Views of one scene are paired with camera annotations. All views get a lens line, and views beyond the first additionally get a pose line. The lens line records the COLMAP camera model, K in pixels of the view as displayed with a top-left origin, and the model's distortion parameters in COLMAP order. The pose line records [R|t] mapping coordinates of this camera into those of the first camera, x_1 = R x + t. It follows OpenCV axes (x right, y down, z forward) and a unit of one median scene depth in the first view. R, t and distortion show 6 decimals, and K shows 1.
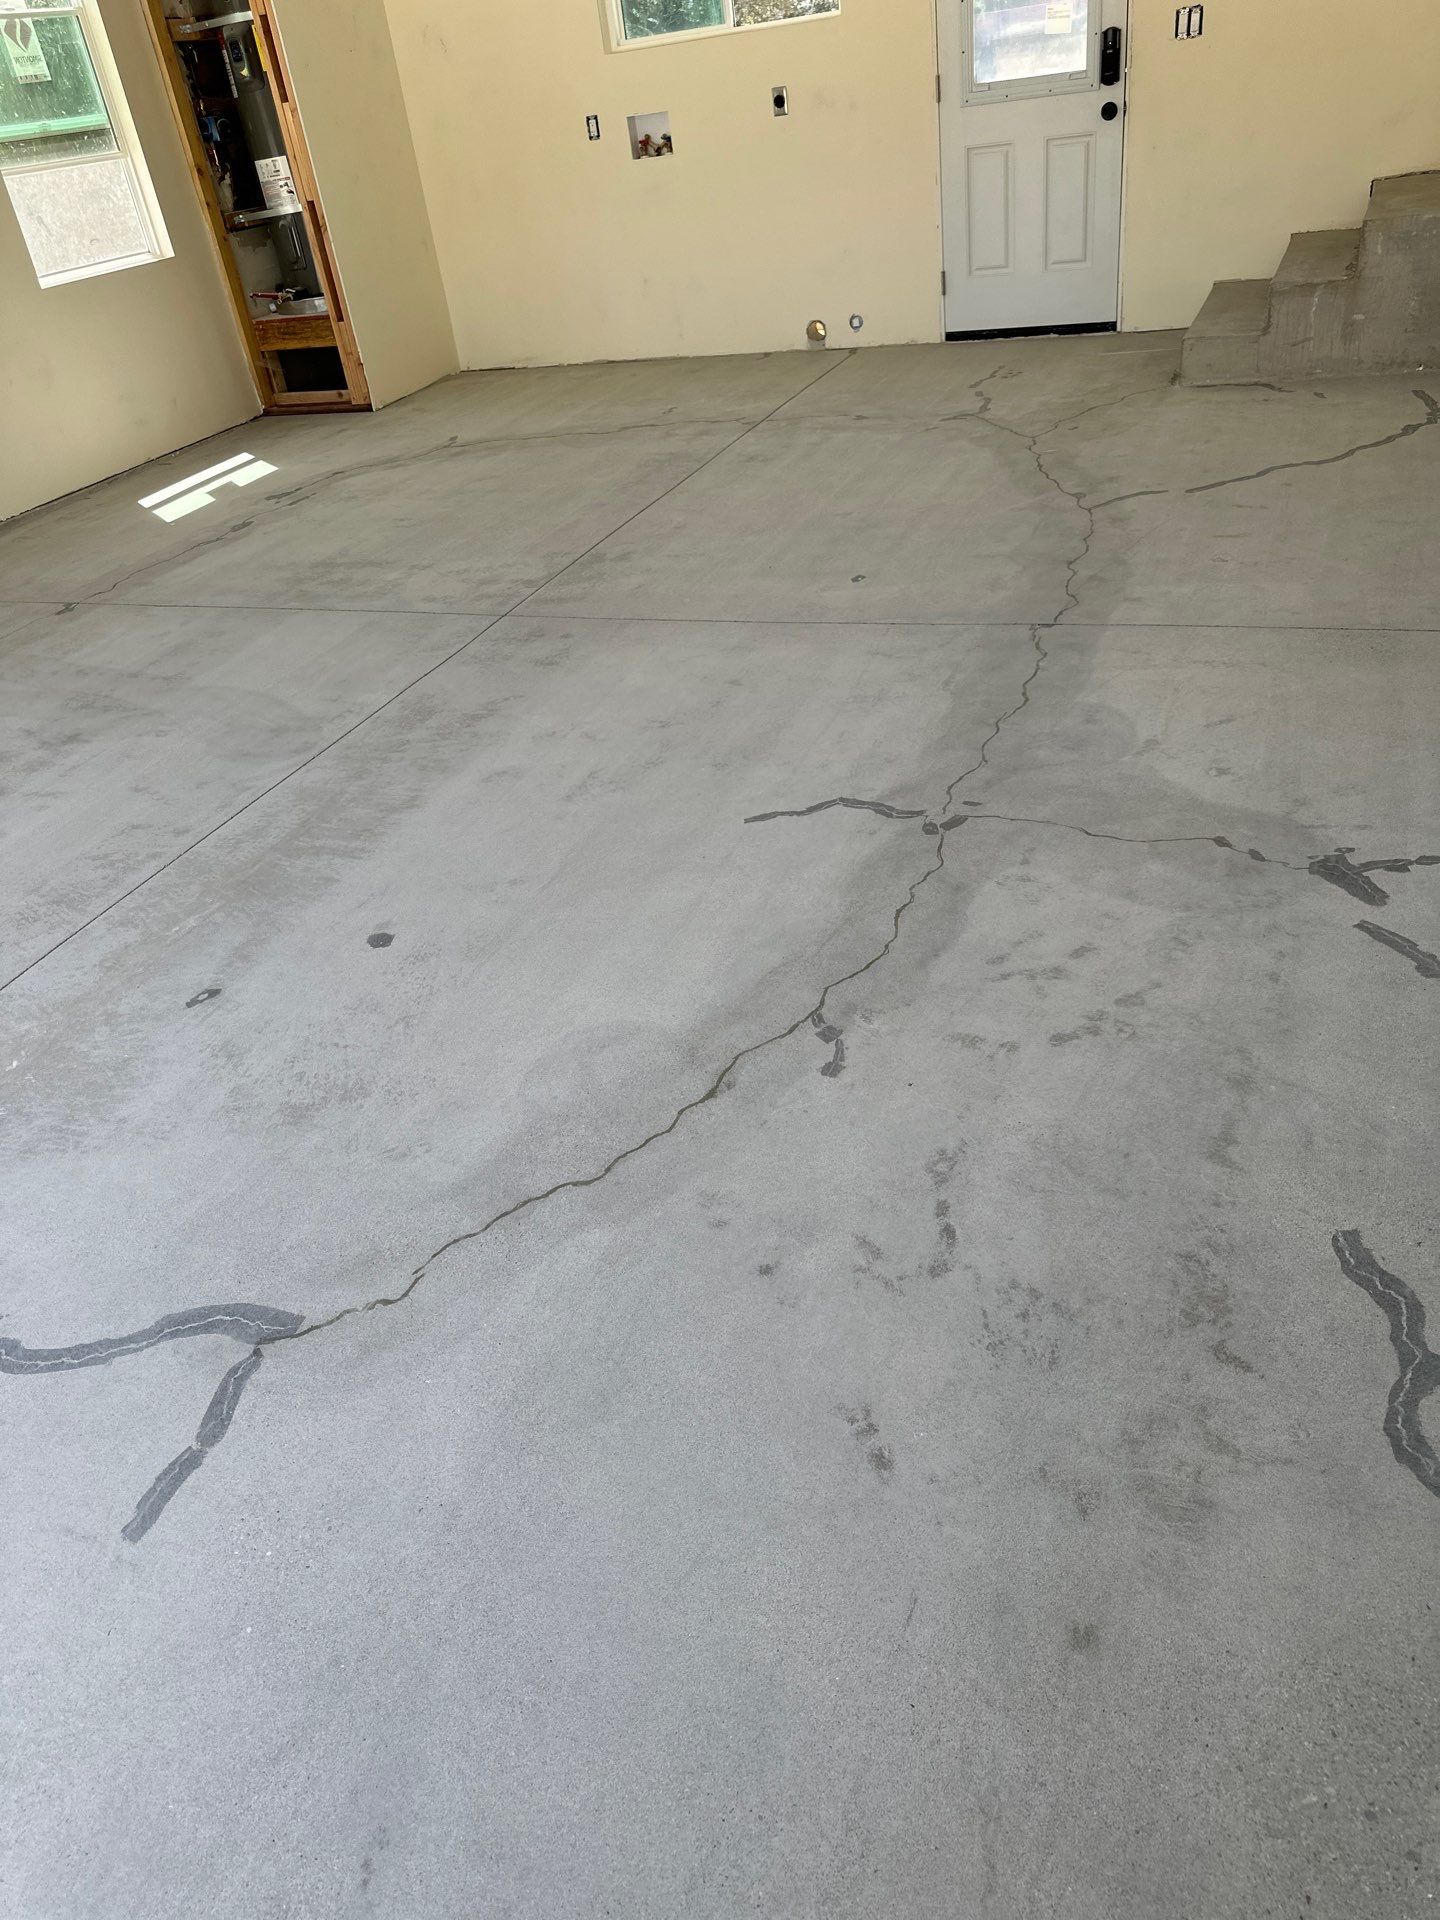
lens RADIAL K [[1356.7, 0, 697.5], [0, 1356.7, 973.6], [0, 0, 1]] dist [0.043821, -0.059901]
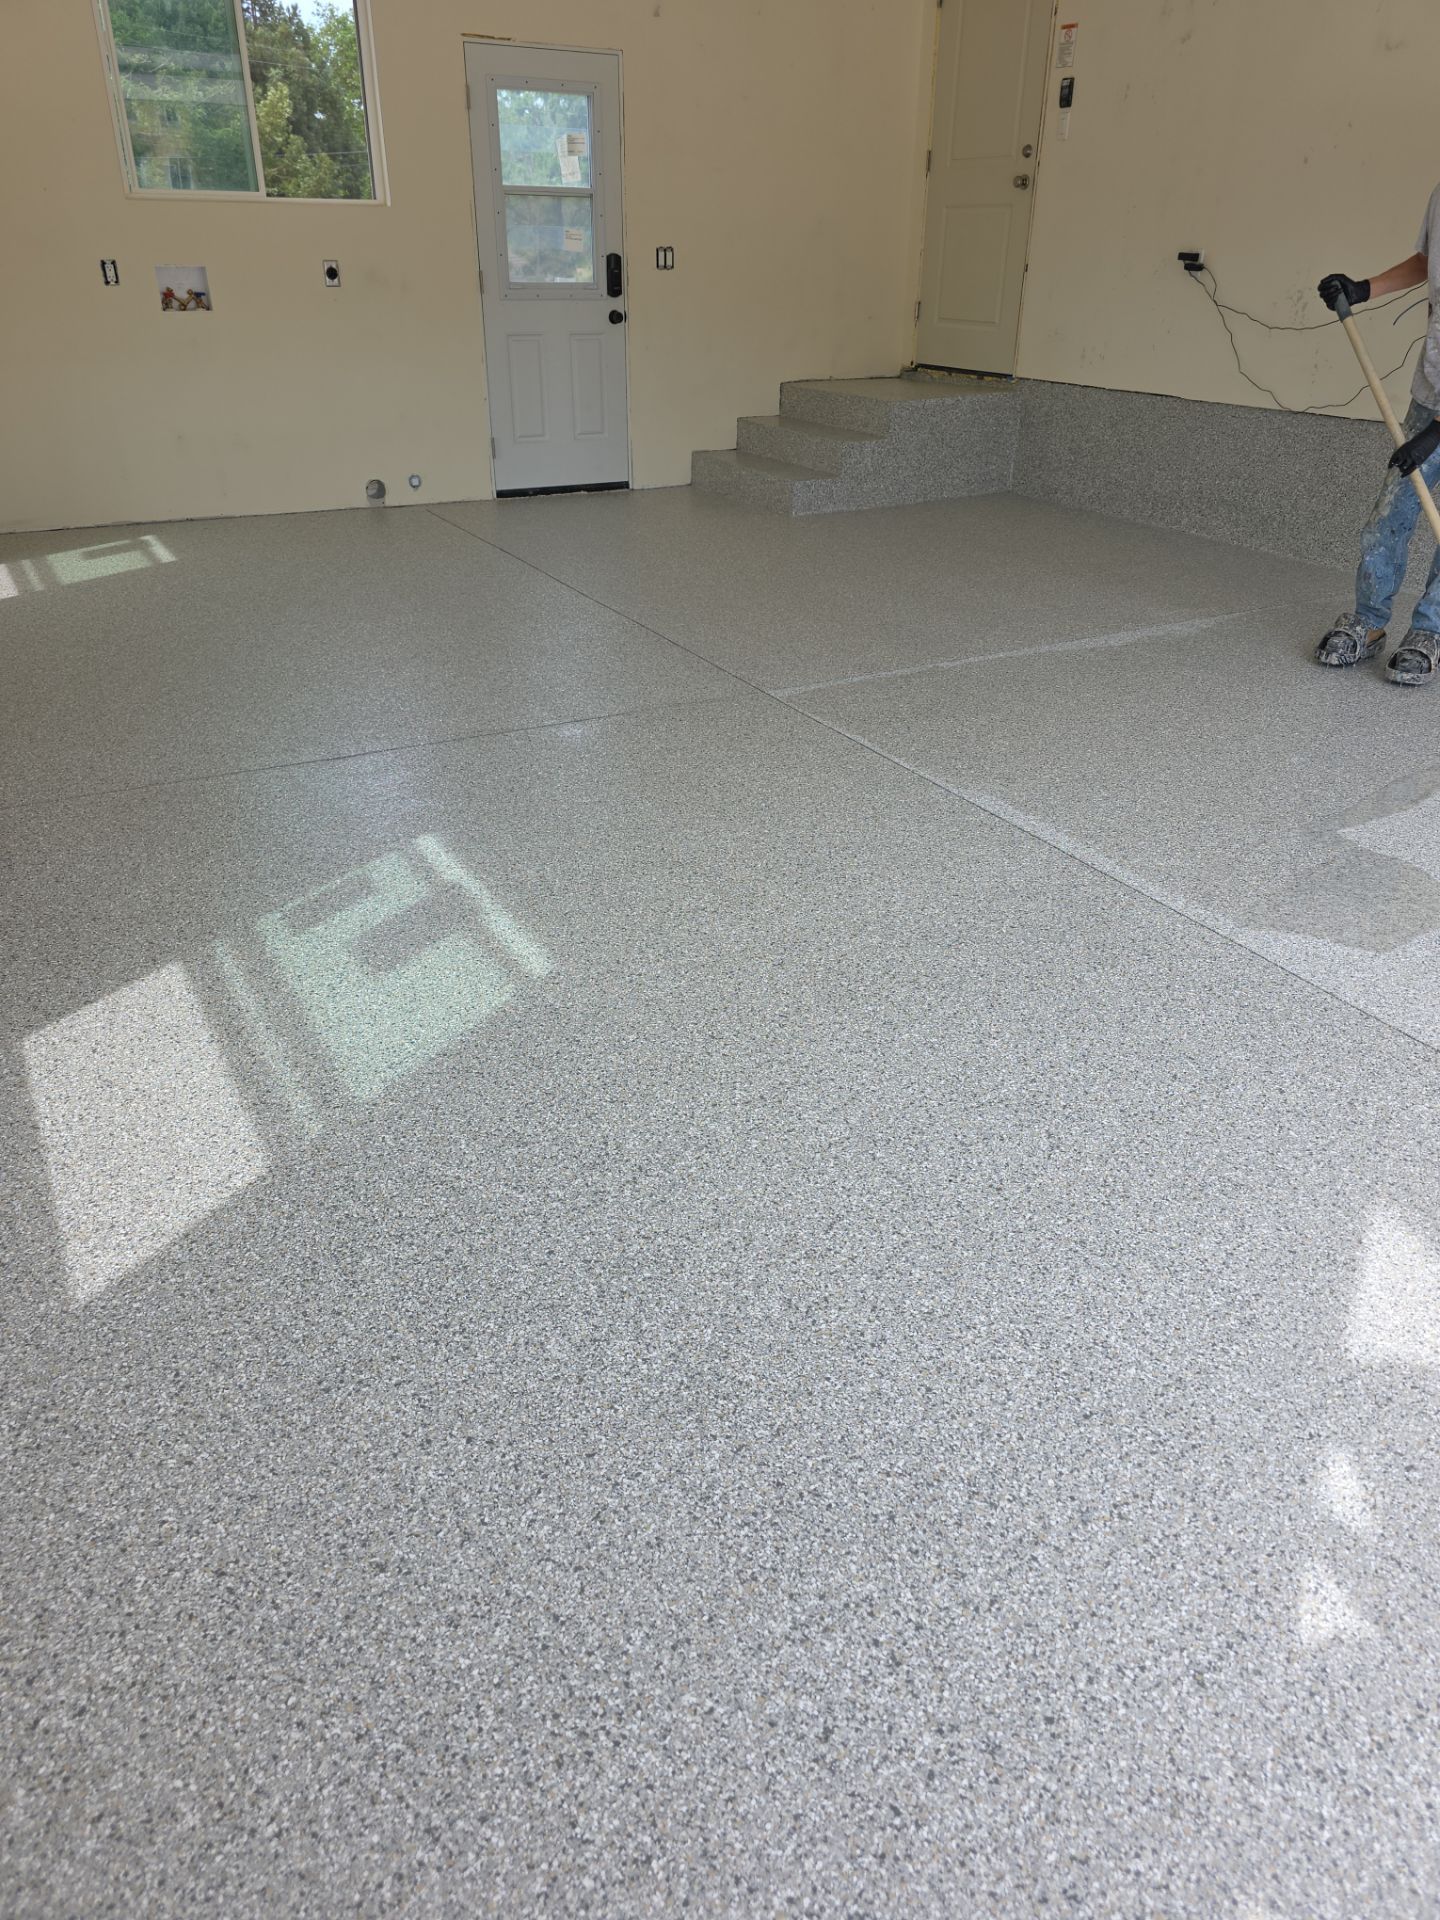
lens RADIAL K [[1287.6, 0, 727.3], [0, 1287.6, 947.3], [0, 0, 1]] dist [0.051896, -0.046066]
pose [[0.593716, -0.256090, 0.762837, -1.627979], [0.371258, 0.928253, 0.022671, -0.191566], [-0.713911, 0.269750, 0.646194, 0.721039]]
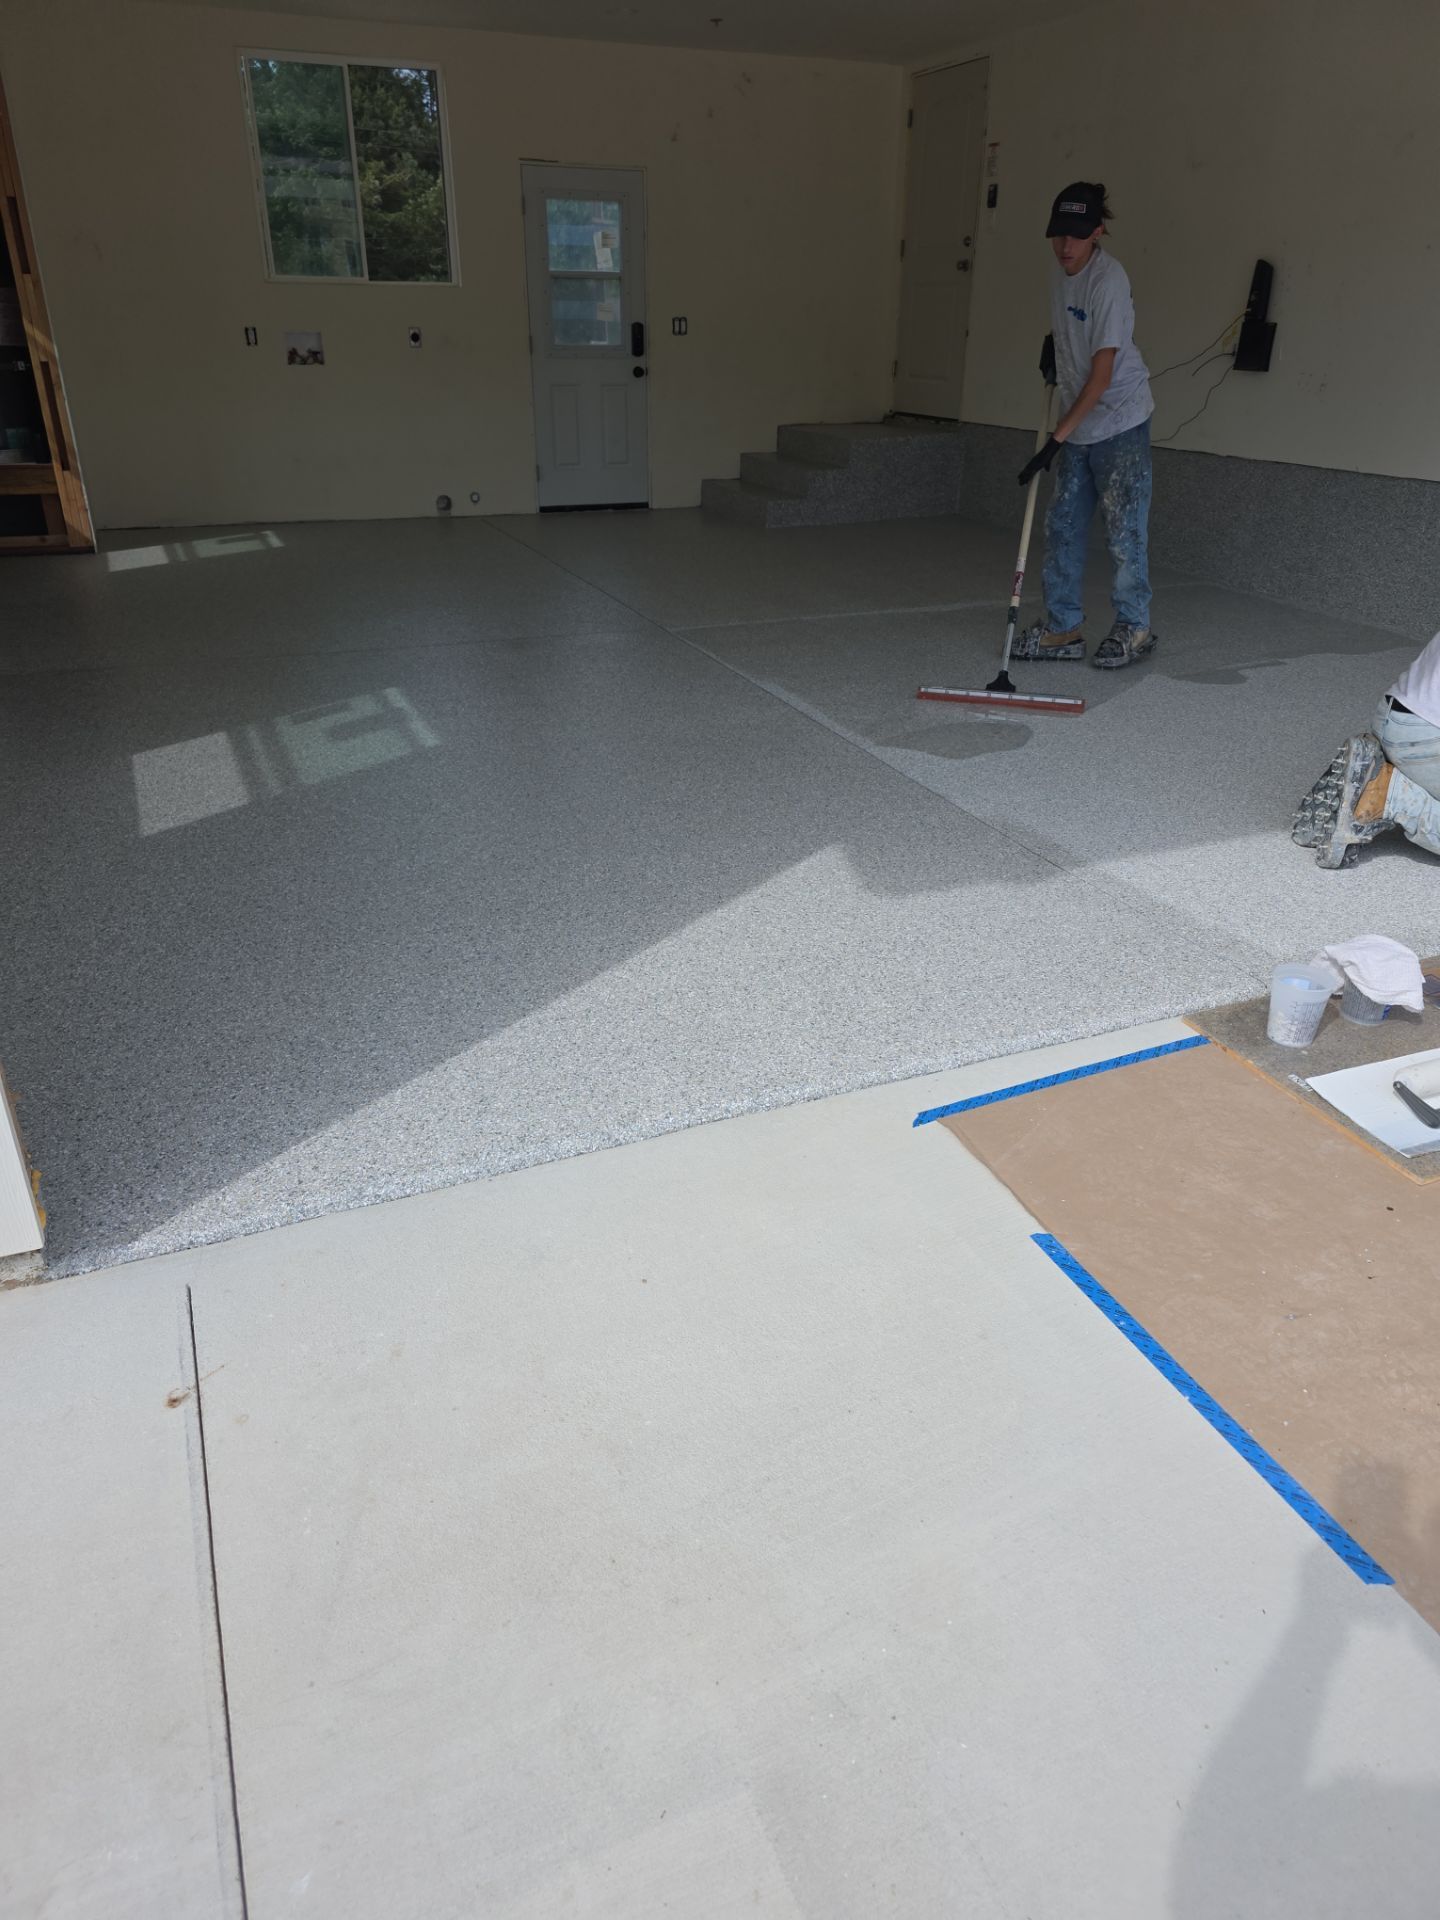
lens RADIAL K [[1287.6, 0, 722.6], [0, 1287.6, 960.2], [0, 0, 1]] dist [0.051896, -0.046066]
pose [[0.680343, -0.198722, 0.705438, -1.943816], [0.322228, 0.945621, -0.044384, 0.266327], [-0.658256, 0.257508, 0.707381, 0.098447]]
